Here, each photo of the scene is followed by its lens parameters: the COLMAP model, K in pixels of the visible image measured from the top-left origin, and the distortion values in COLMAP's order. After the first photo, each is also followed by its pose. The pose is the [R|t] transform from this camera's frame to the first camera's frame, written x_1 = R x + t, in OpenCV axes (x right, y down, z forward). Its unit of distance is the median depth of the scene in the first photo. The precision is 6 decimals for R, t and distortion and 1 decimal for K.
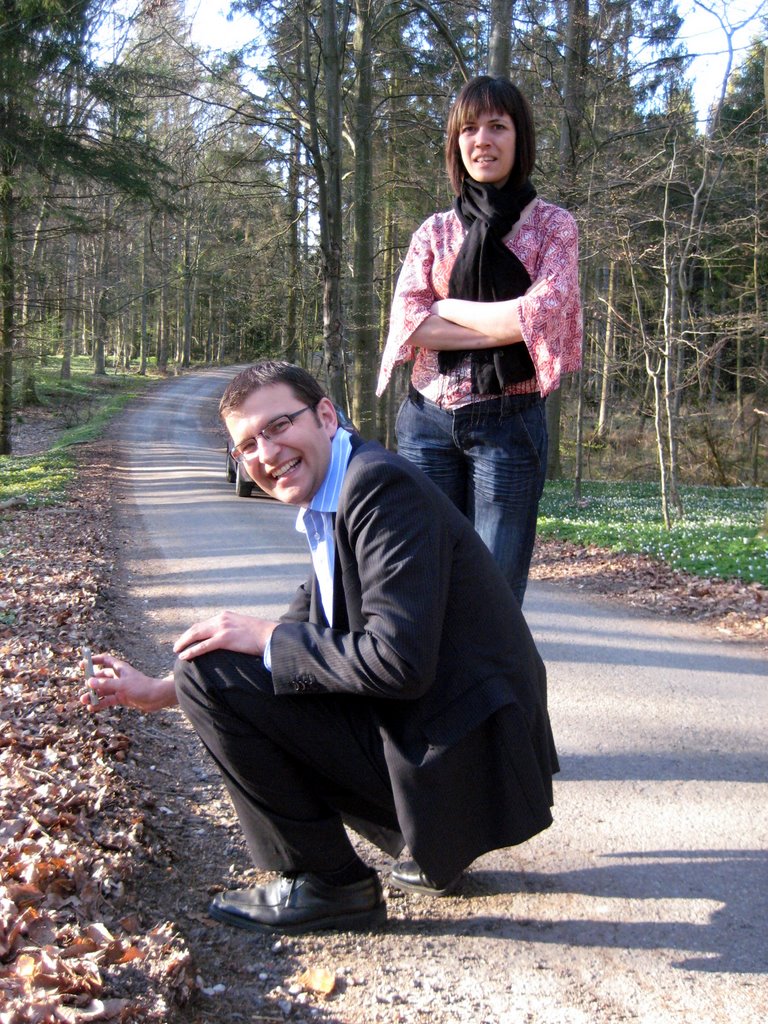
lens RADIAL K [[1135.2, 0, 384.0], [0, 1135.2, 512.0], [0, 0, 1]] dist [-0.000997, 0.006788]
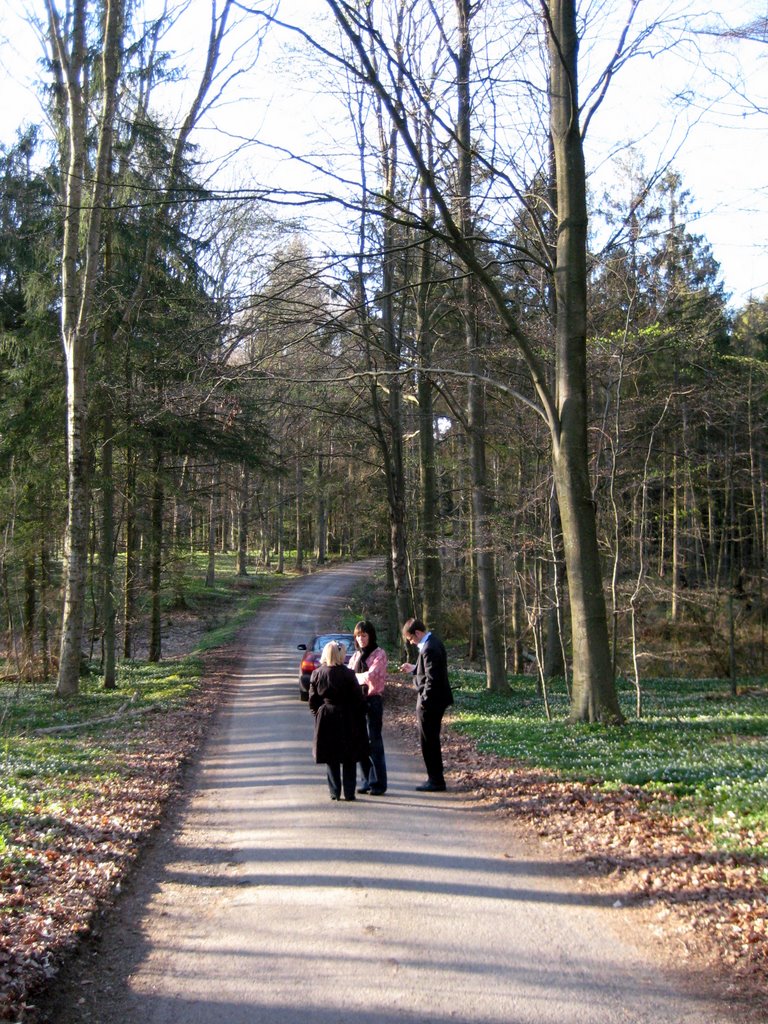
lens RADIAL K [[1123.4, 0, 384.0], [0, 1123.4, 512.0], [0, 0, 1]] dist [-0.201160, 0.226875]
pose [[0.991758, -0.037832, -0.122409, 0.110833], [0.017720, 0.986731, -0.161395, -0.013650], [0.126890, 0.157895, 0.979269, -0.295513]]
